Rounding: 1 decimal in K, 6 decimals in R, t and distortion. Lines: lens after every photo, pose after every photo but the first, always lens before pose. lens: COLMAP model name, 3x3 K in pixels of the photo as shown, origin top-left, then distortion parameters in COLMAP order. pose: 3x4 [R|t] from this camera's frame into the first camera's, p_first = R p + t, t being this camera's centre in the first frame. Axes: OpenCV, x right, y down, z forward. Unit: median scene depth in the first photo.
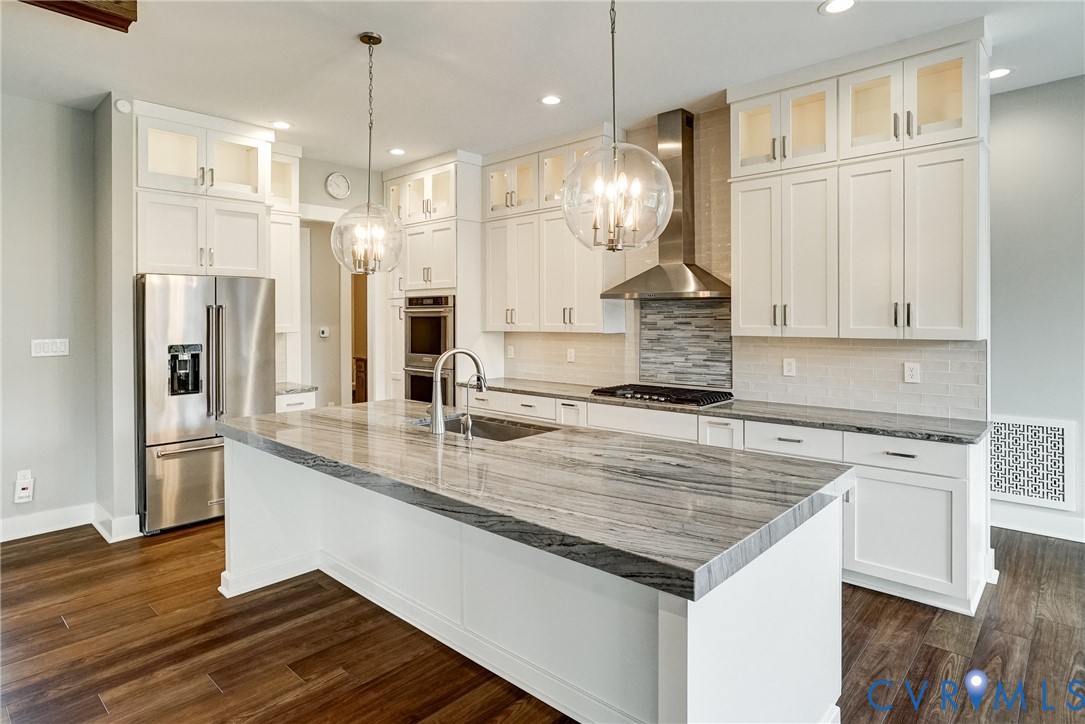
lens RADIAL K [[601.8, 0, 544.0], [0, 601.8, 322.5], [0, 0, 1]] dist [-0.024135, 0.002718]
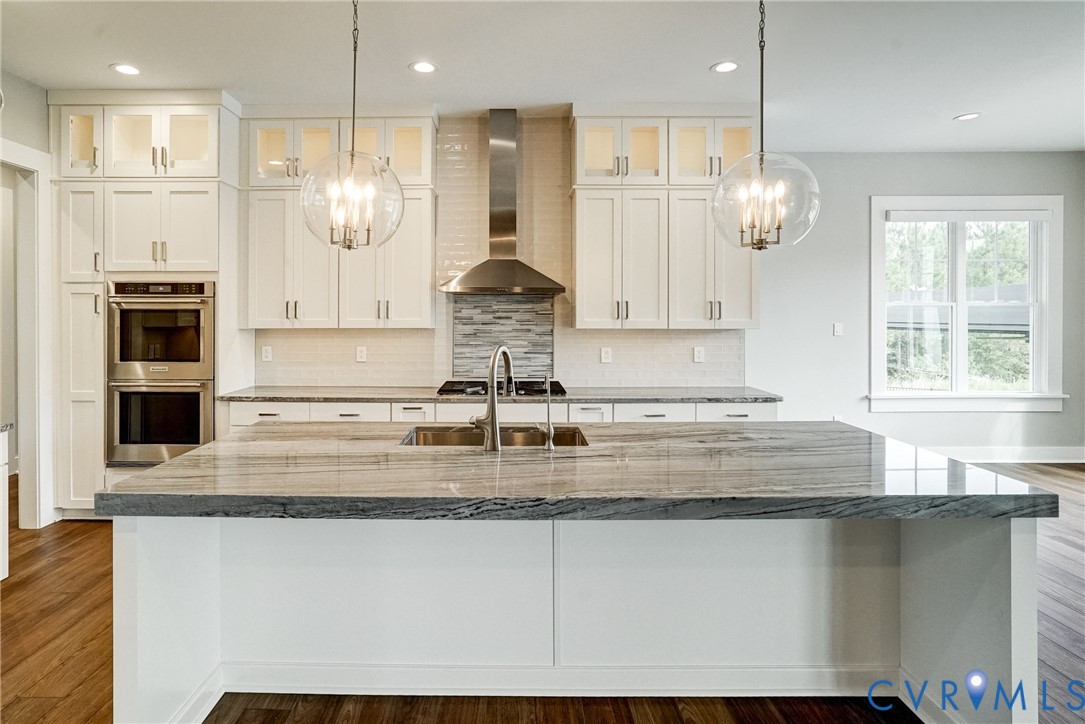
lens RADIAL K [[606.3, 0, 503.3], [0, 606.3, 313.2], [0, 0, 1]] dist [-0.024027, 0.014783]
pose [[0.742792, 0.001967, 0.669519, -0.470540], [0.003089, 0.999975, -0.006364, 0.000350], [-0.669515, 0.006795, 0.742768, 0.238734]]
